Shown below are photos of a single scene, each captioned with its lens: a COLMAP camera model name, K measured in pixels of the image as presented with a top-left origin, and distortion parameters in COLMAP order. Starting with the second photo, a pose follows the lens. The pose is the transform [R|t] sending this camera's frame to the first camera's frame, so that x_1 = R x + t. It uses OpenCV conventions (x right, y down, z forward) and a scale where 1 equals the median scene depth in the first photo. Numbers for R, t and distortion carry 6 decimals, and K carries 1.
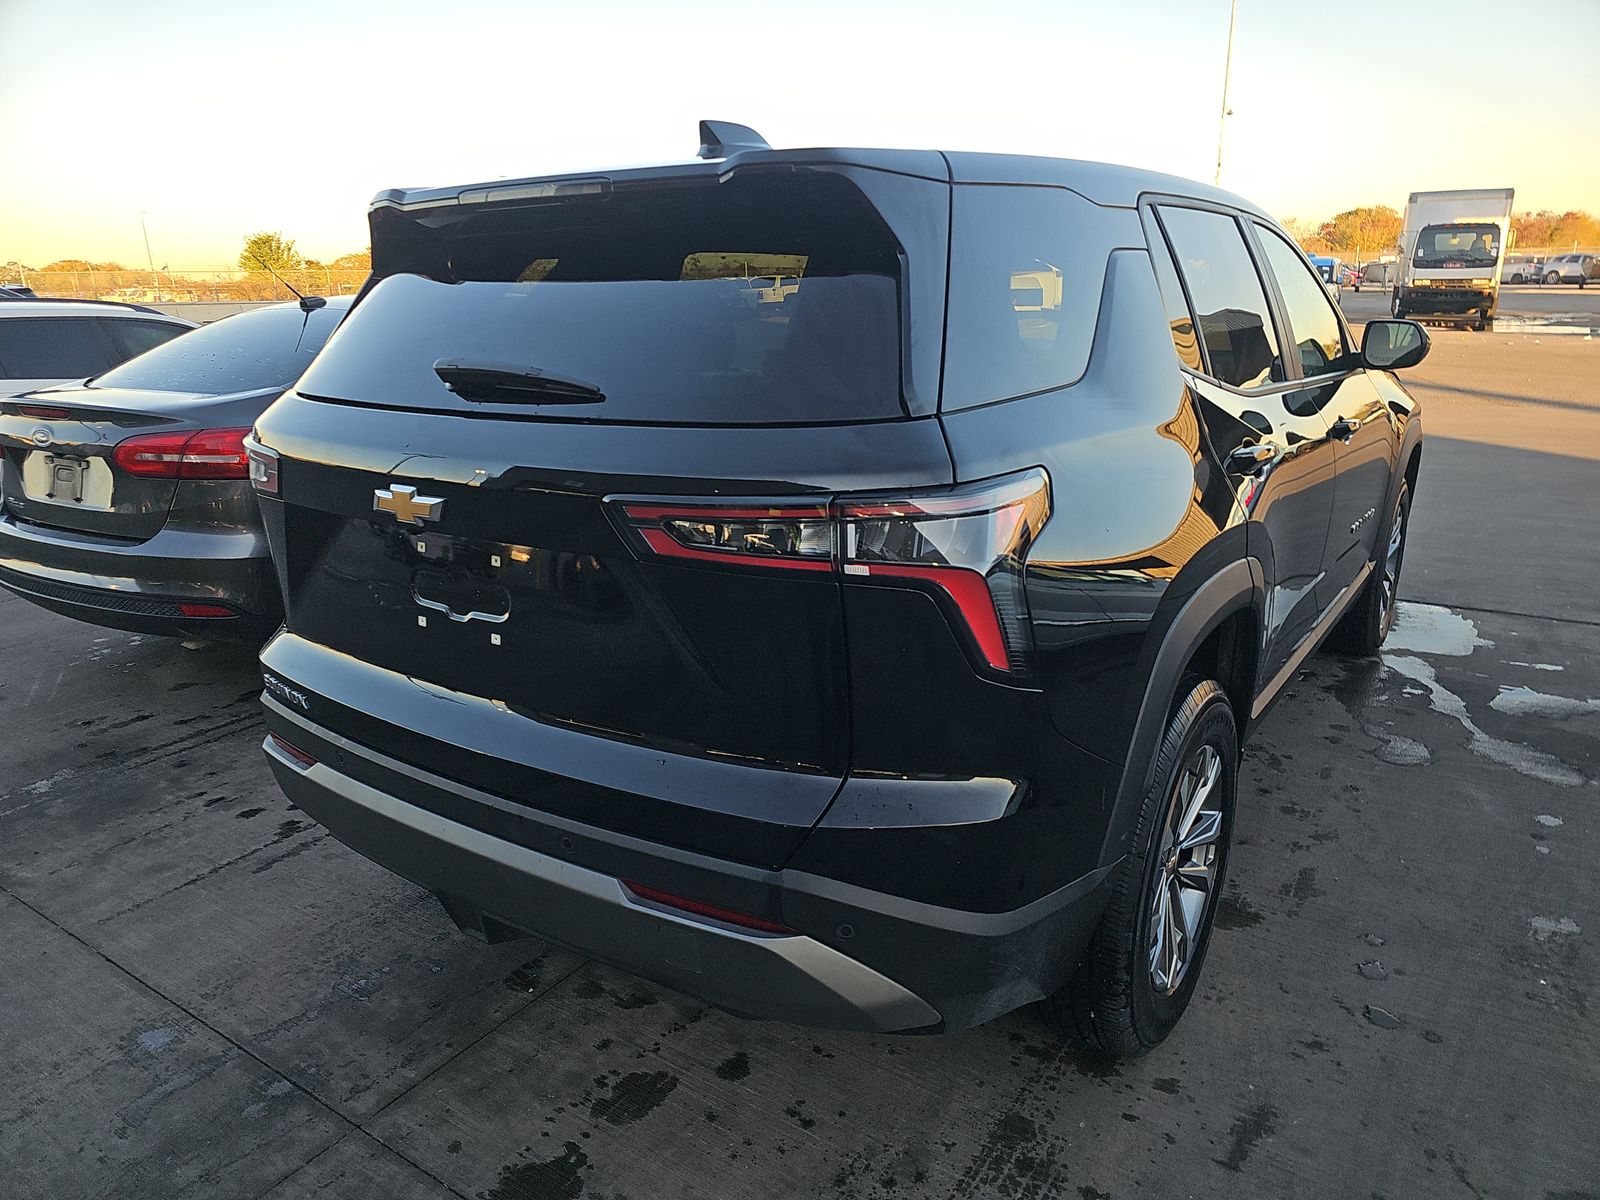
lens RADIAL K [[1068.2, 0, 811.3], [0, 1068.2, 616.3], [0, 0, 1]] dist [0.071367, -0.063515]
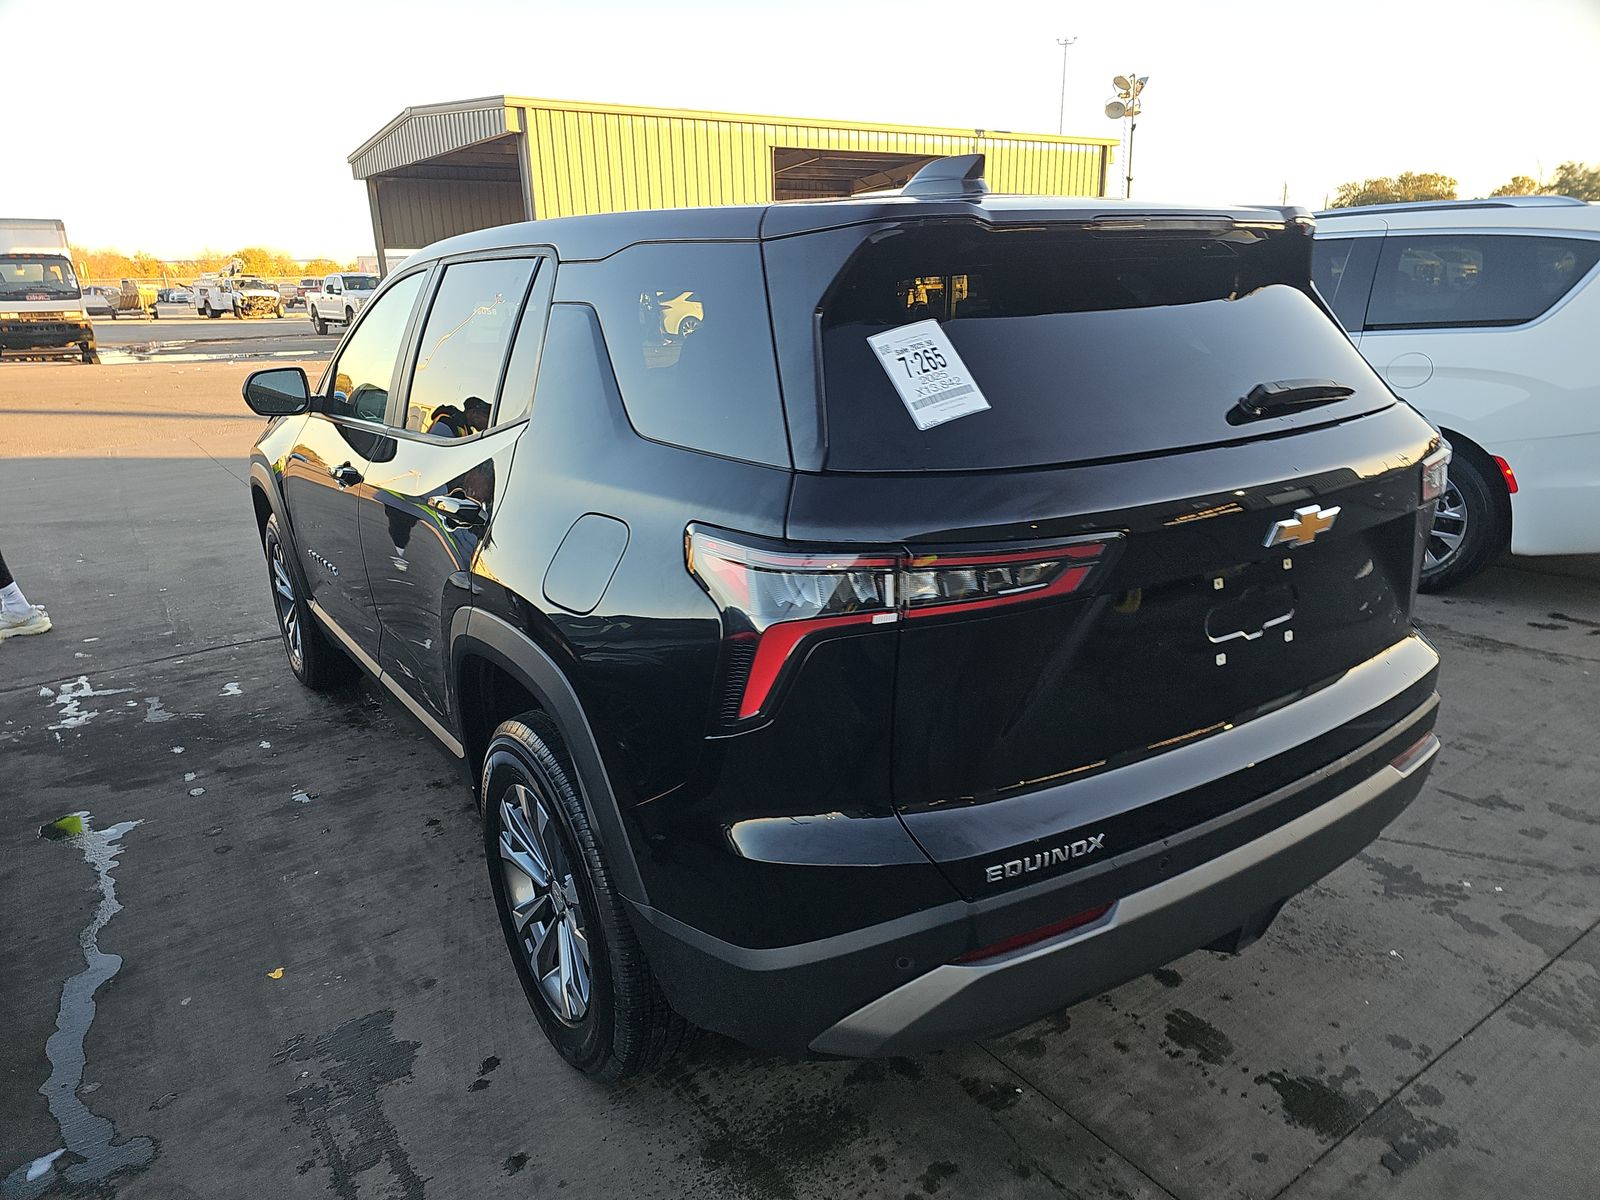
lens RADIAL K [[1068.2, 0, 811.3], [0, 1068.2, 616.3], [0, 0, 1]] dist [0.071367, -0.063515]
pose [[0.336727, -0.271982, 0.901466, -1.131923], [0.296112, 0.939389, 0.172816, -0.258549], [-0.893830, 0.208743, 0.396855, 0.787723]]
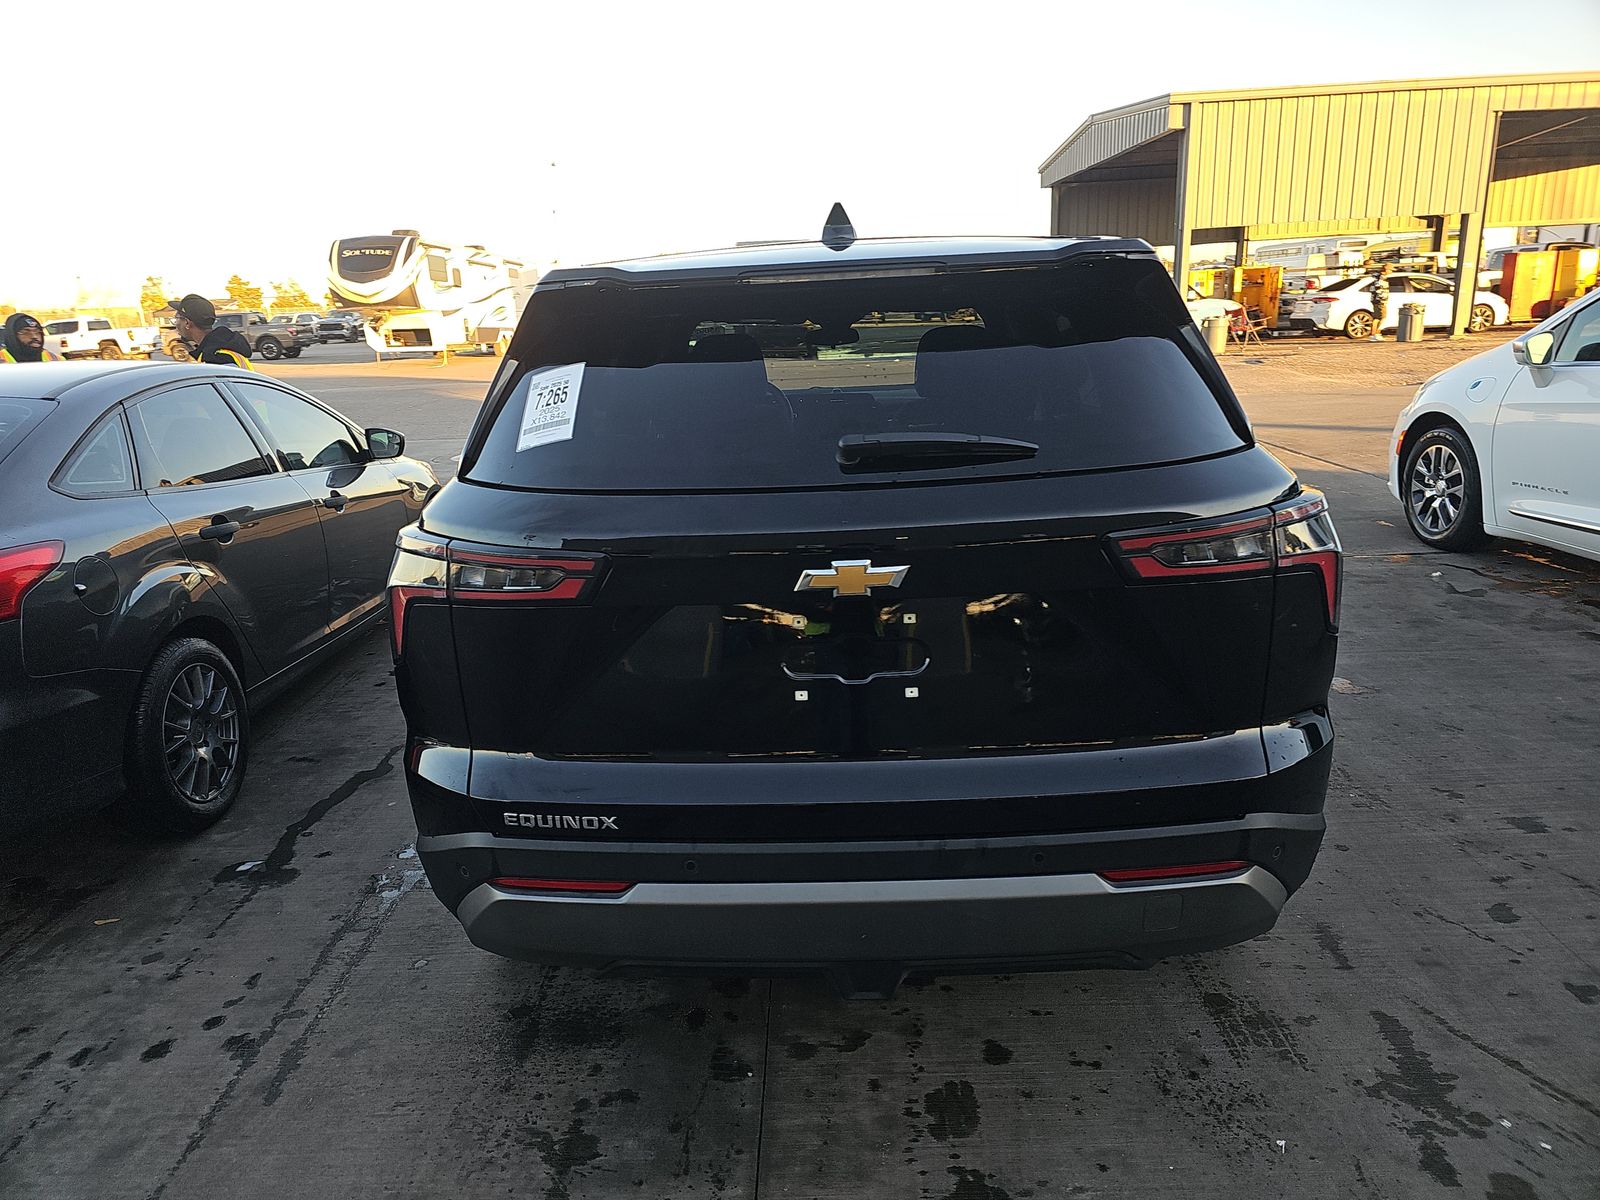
lens RADIAL K [[1071.8, 0, 800.0], [0, 1071.8, 600.0], [0, 0, 1]] dist [0.089877, -0.092042]
pose [[0.836425, -0.163442, 0.523144, -0.728928], [0.187543, 0.982231, 0.007018, -0.075756], [-0.514995, 0.092242, 0.852215, 0.121602]]
